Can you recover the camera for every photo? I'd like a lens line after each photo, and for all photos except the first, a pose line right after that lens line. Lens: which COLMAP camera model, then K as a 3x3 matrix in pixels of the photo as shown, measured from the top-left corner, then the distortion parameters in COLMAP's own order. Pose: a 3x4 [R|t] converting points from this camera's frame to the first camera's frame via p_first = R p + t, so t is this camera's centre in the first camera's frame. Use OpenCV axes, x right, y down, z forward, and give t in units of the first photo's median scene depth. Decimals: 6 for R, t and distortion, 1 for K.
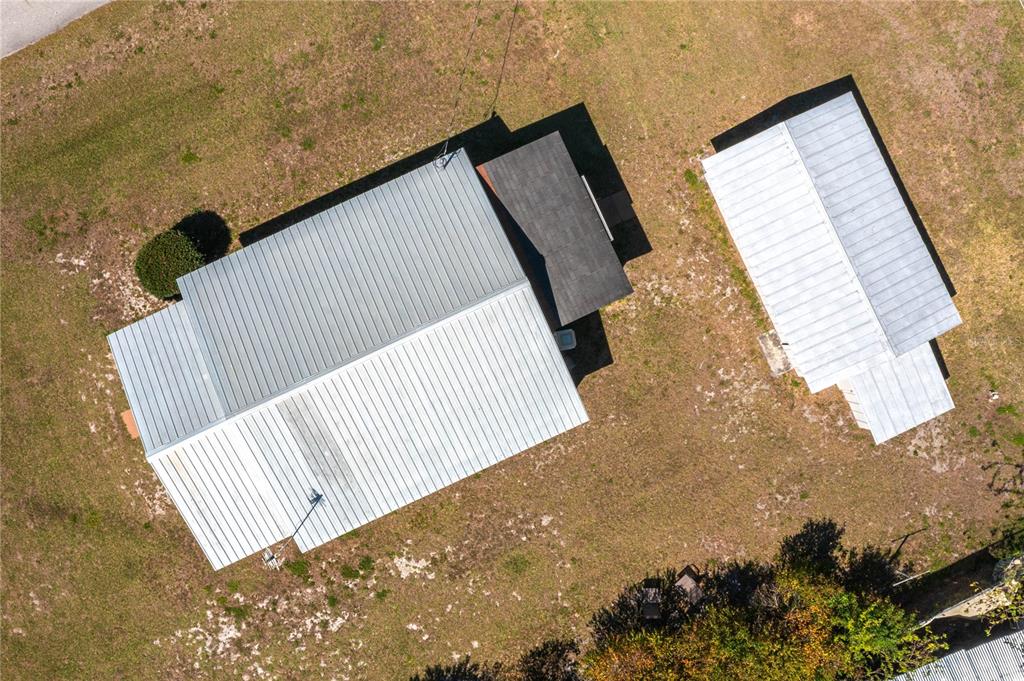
lens RADIAL K [[843.8, 0, 511.1], [0, 843.8, 345.6], [0, 0, 1]] dist [-0.024934, 0.013460]
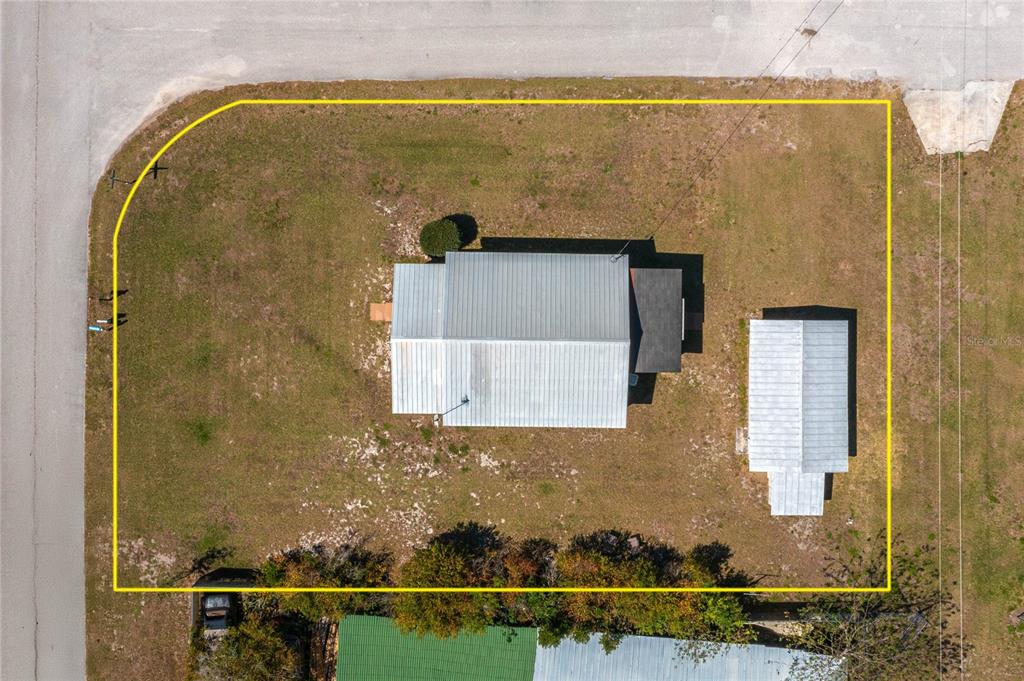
lens RADIAL K [[1016.9, 0, 515.0], [0, 1016.9, 336.4], [0, 0, 1]] dist [-0.028406, 0.000000]
pose [[0.901701, 0.432344, -0.003673, -0.171941], [-0.432265, 0.901649, 0.013224, -0.010166], [0.009029, -0.010337, 0.999906, -1.006173]]
